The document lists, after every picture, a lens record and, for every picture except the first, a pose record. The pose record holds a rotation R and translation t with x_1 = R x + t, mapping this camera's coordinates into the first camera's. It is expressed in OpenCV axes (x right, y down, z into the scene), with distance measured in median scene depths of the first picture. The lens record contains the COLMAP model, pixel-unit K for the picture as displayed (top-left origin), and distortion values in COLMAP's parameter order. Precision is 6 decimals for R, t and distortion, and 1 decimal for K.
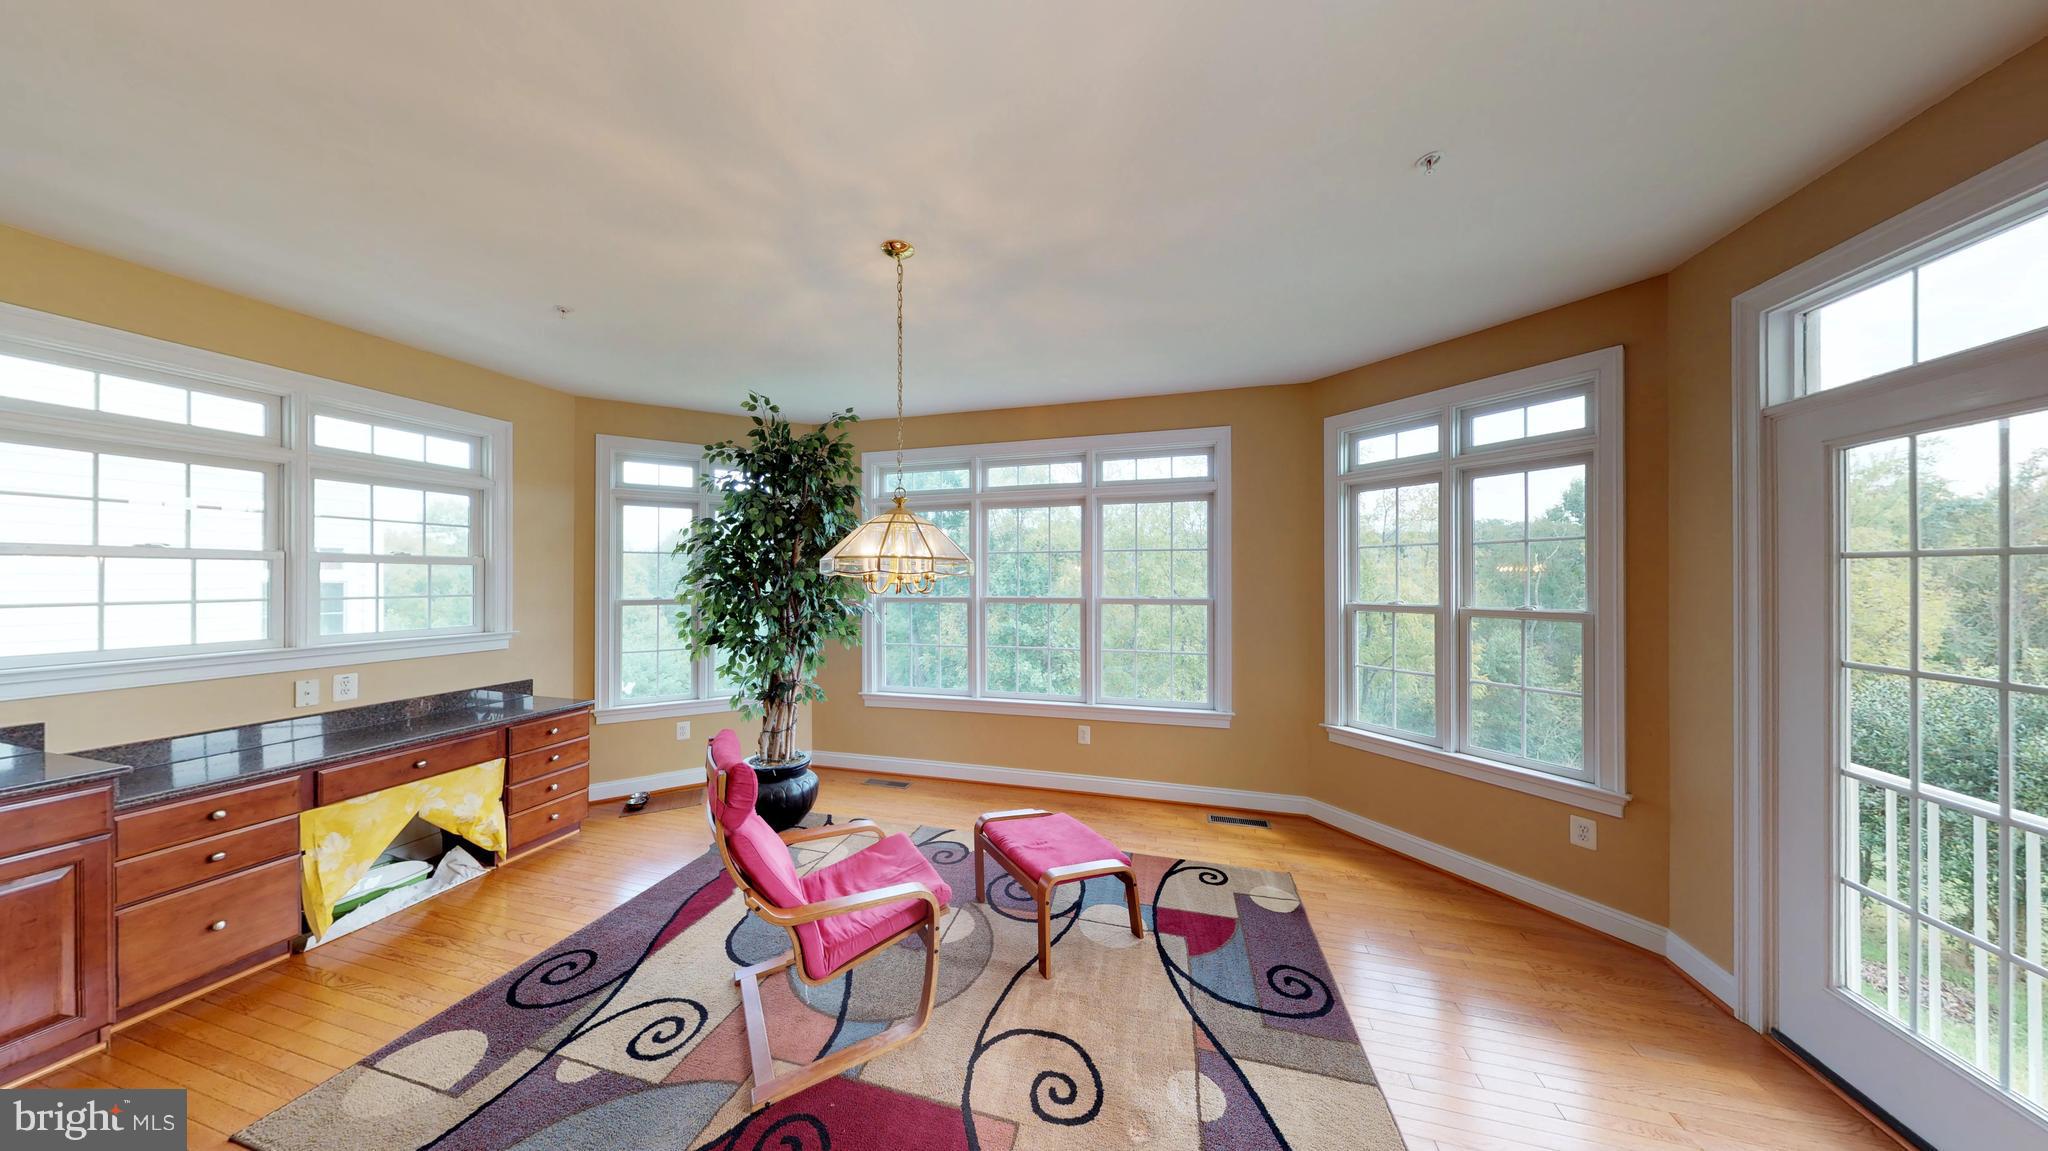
lens RADIAL K [[563.5, 0, 1020.3], [0, 563.5, 573.2], [0, 0, 1]] dist [0.002046, 0.000330]
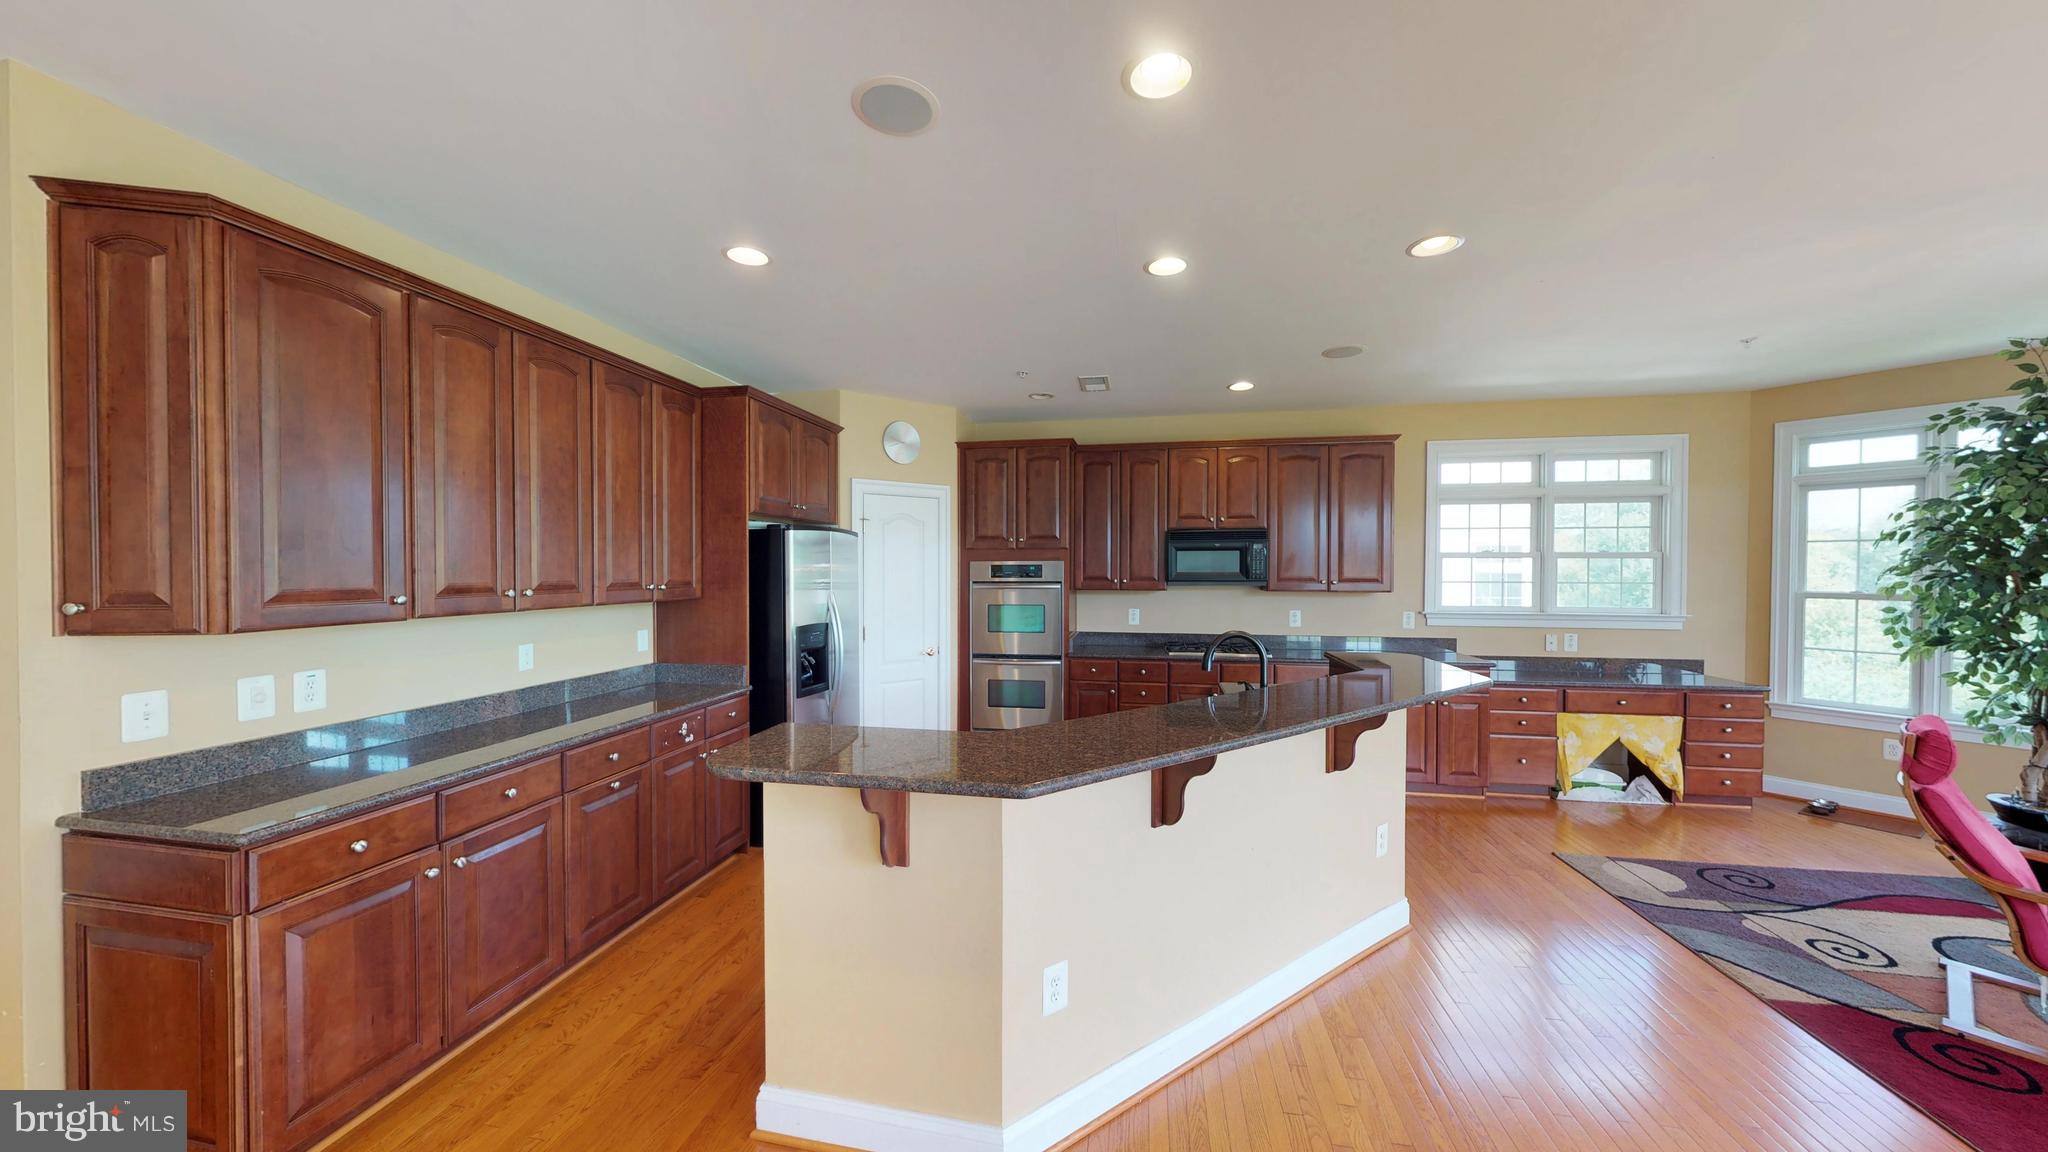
lens RADIAL K [[668.1, 0, 1026.6], [0, 668.1, 578.3], [0, 0, 1]] dist [-0.000610, 0.000545]
pose [[0.093429, 0.014195, -0.995525, 0.348911], [0.000267, 0.999898, 0.014283, 0.007480], [0.995626, -0.001600, 0.093416, -0.492969]]
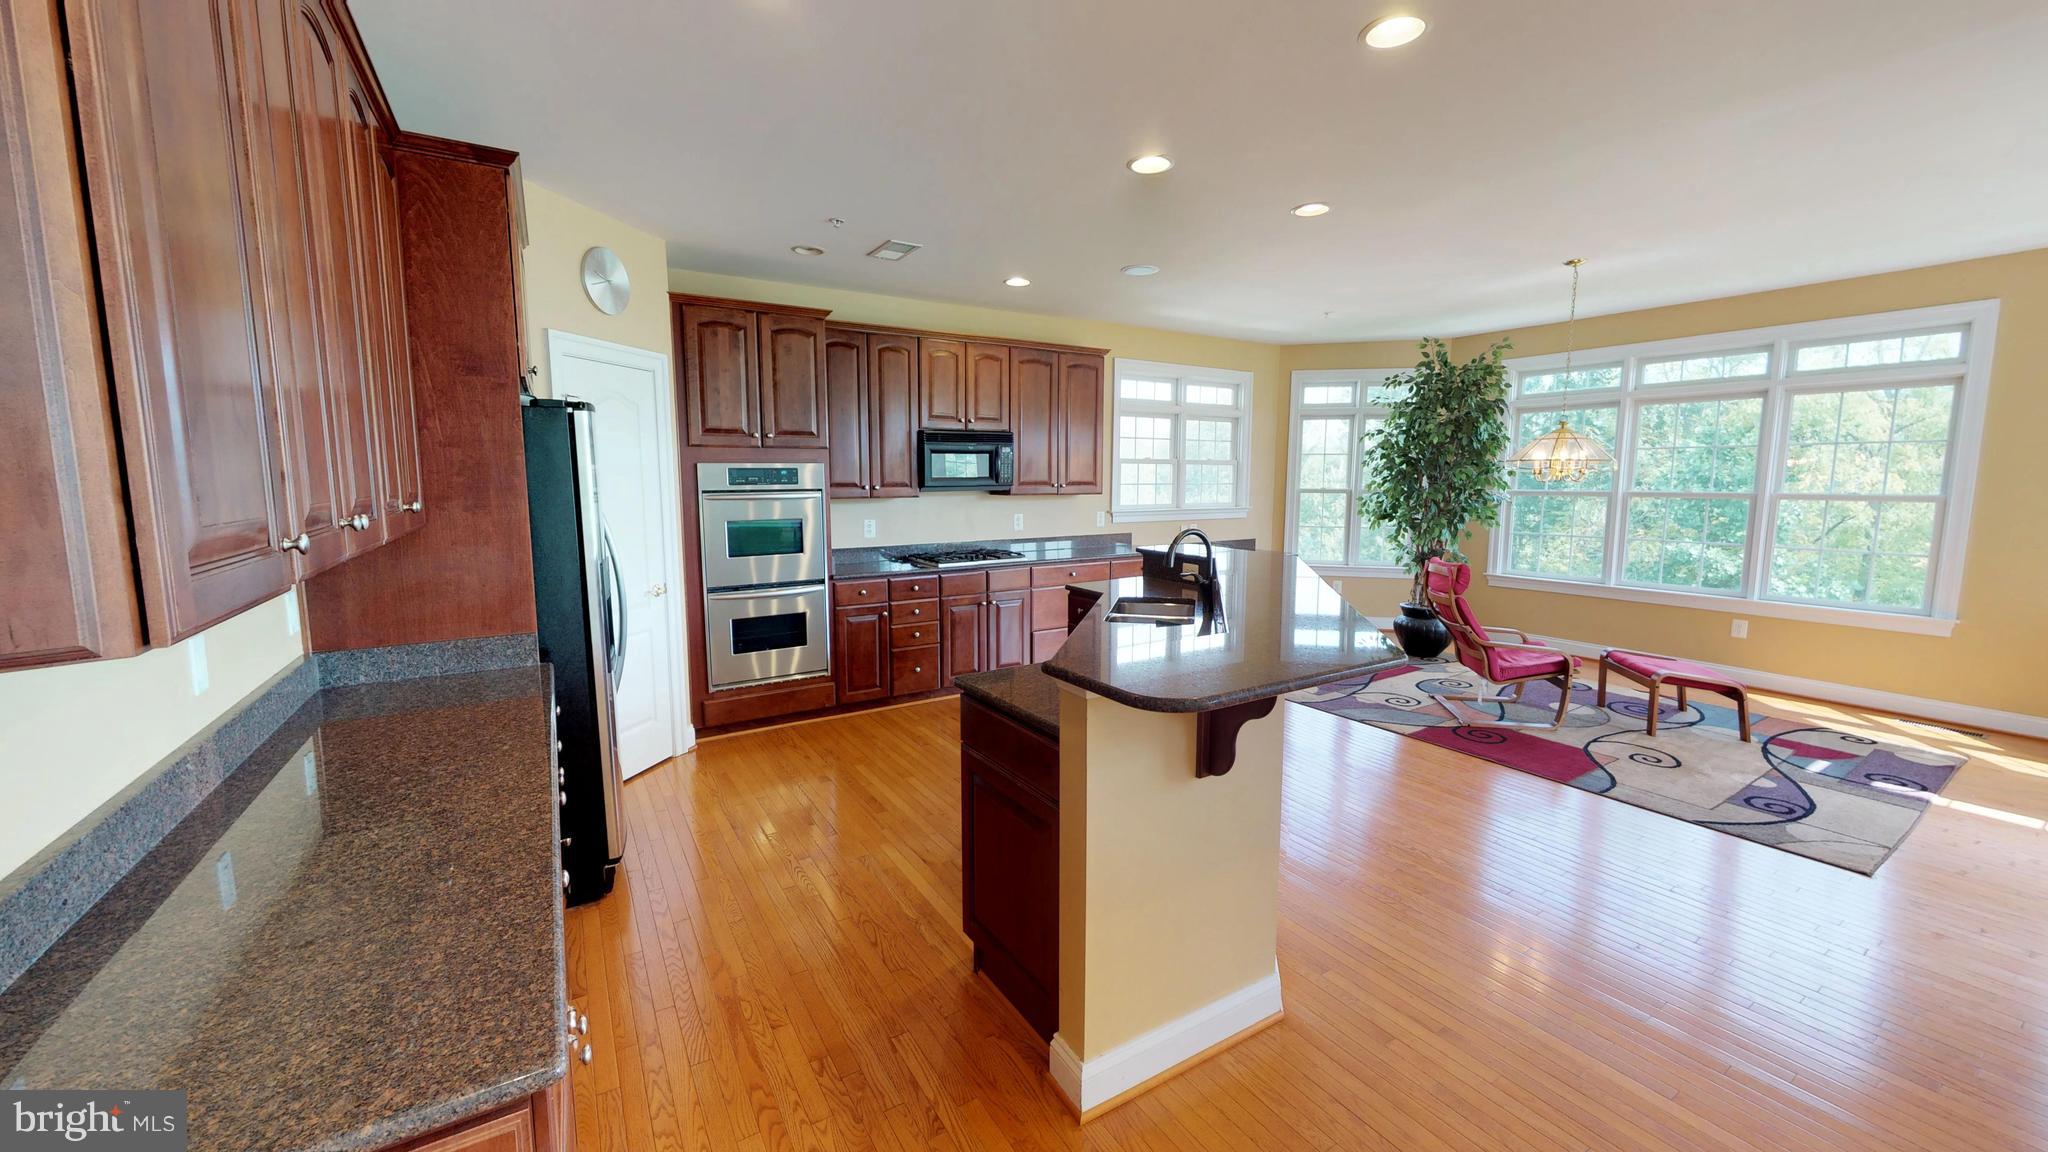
lens RADIAL K [[768.2, 0, 1027.6], [0, 768.2, 568.0], [0, 0, 1]] dist [0.000914, -0.000137]
pose [[0.741845, 0.081119, -0.665646, 0.093858], [0.001303, 0.992480, 0.122401, 0.008122], [0.670570, -0.091670, 0.736161, -1.080174]]
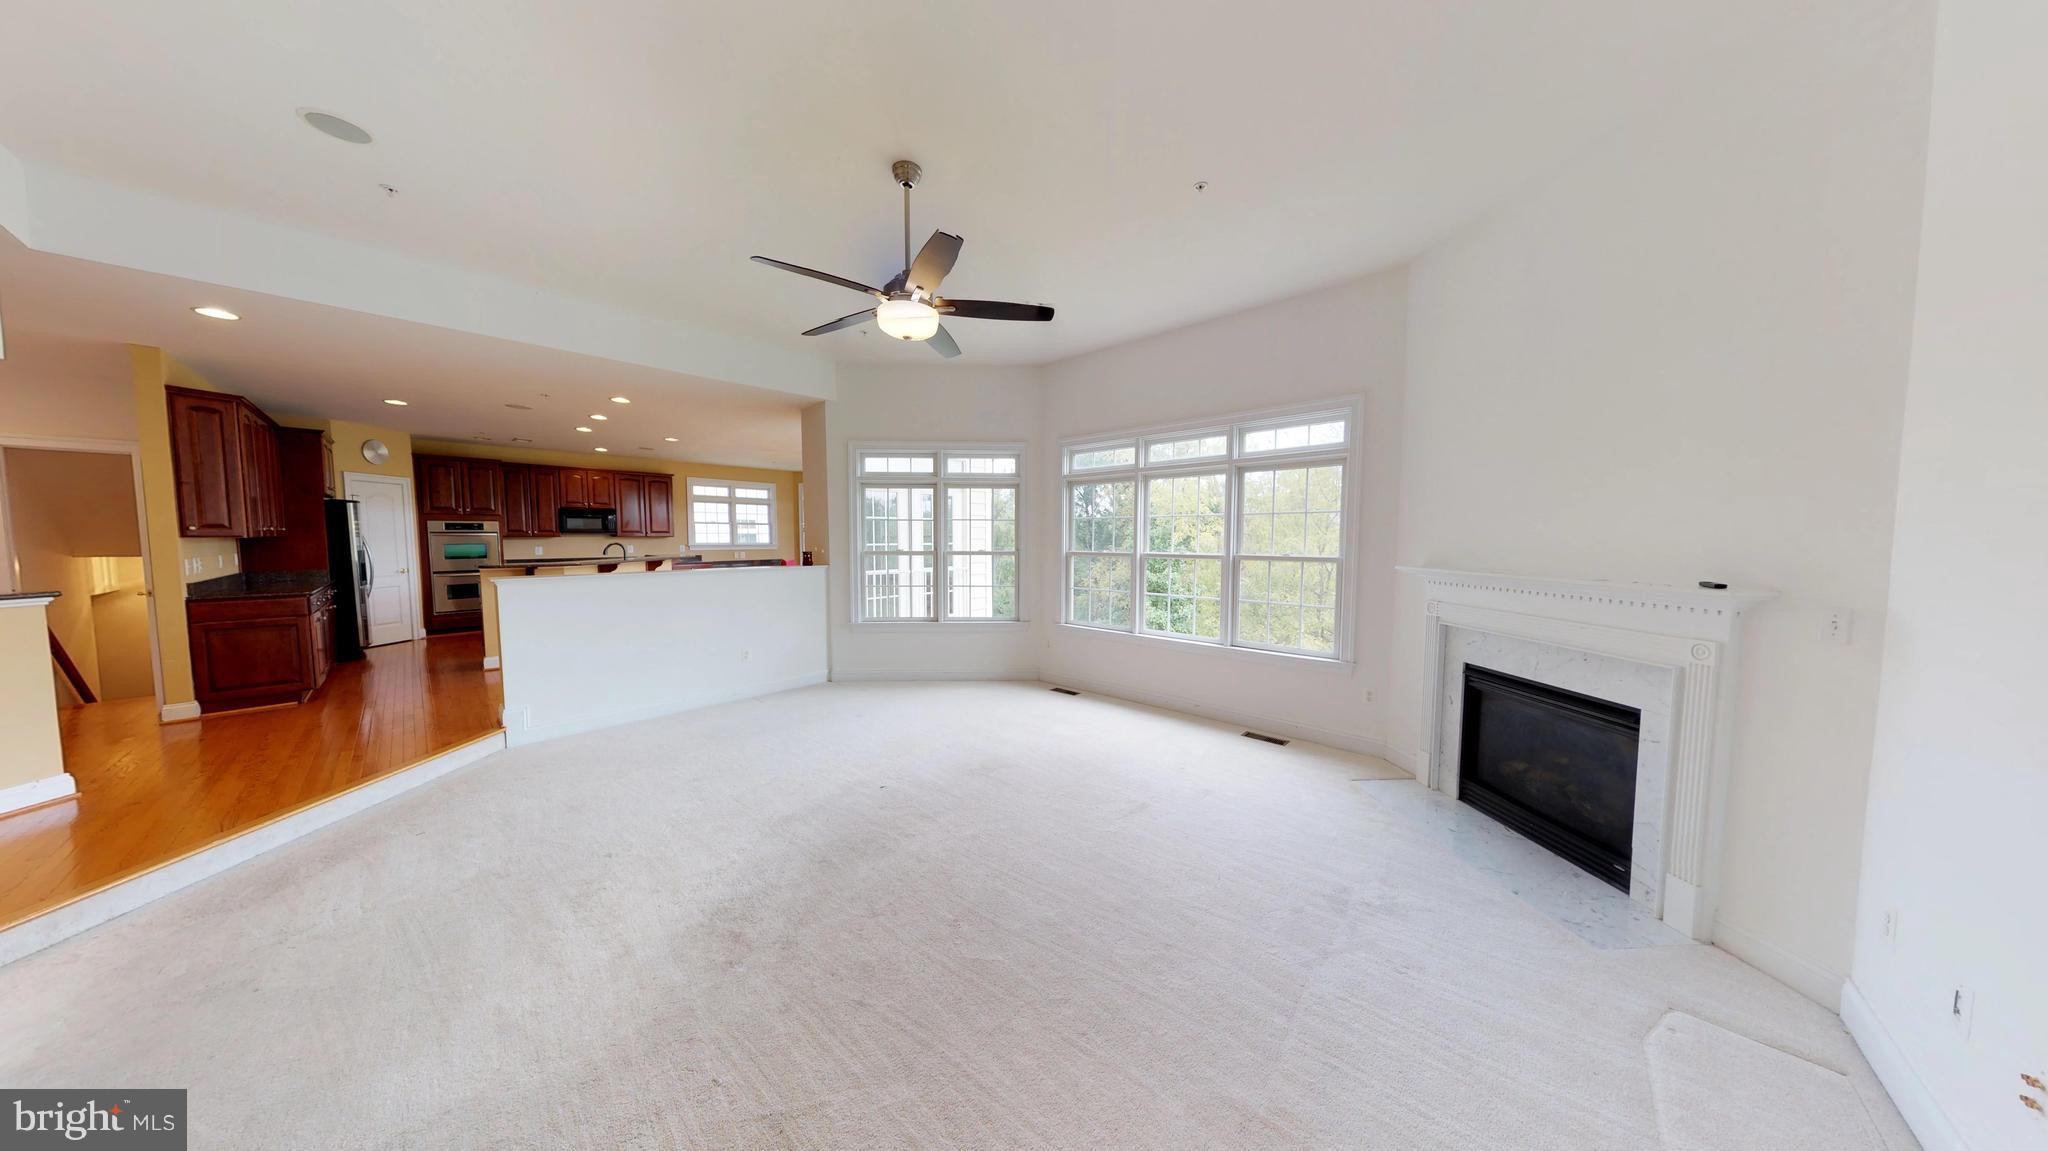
lens RADIAL K [[563.5, 0, 1020.7], [0, 563.5, 572.8], [0, 0, 1]] dist [0.002046, 0.000330]
pose [[0.885712, 0.017817, -0.463893, 2.117329], [0.009187, 0.998395, 0.055887, 0.099879], [0.464144, -0.053762, 0.884127, -1.435738]]
